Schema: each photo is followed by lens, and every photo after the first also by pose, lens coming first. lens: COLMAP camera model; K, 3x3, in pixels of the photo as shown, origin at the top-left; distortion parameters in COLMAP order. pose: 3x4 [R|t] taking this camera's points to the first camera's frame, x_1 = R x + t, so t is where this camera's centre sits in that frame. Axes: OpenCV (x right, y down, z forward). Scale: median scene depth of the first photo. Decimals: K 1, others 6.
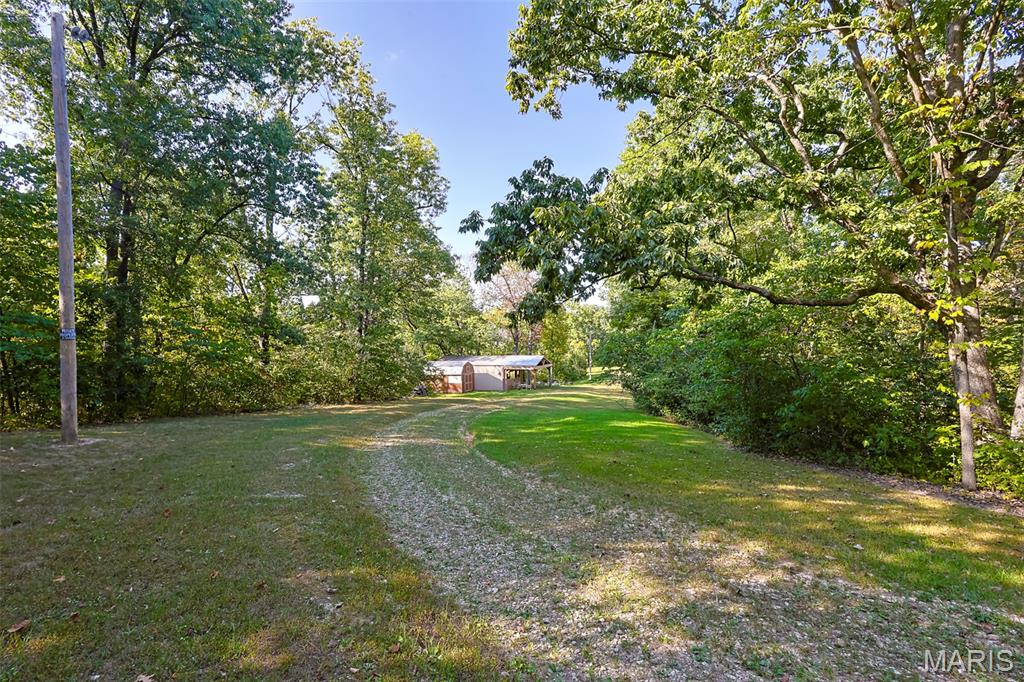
lens RADIAL K [[472.3, 0, 513.0], [0, 472.3, 340.8], [0, 0, 1]] dist [0.001381, 0.000101]
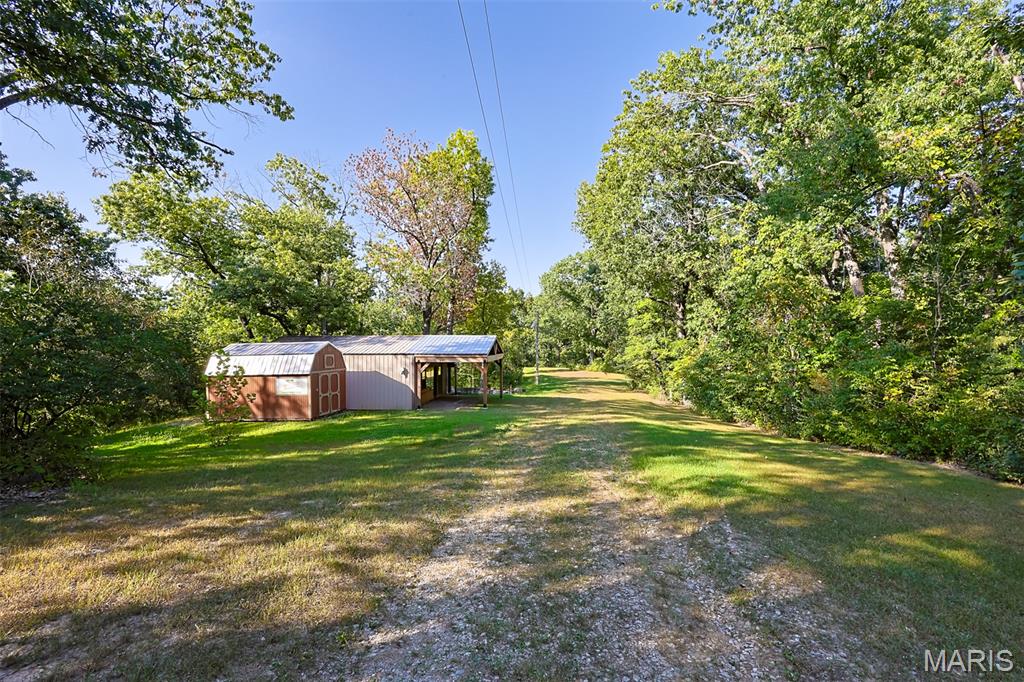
lens RADIAL K [[472.3, 0, 510.2], [0, 472.3, 343.9], [0, 0, 1]] dist [0.001381, 0.000101]
pose [[0.974750, 0.007672, 0.223165, -0.031930], [-0.006224, 0.999955, -0.007193, 0.045606], [-0.223210, 0.005622, 0.974754, 0.545792]]
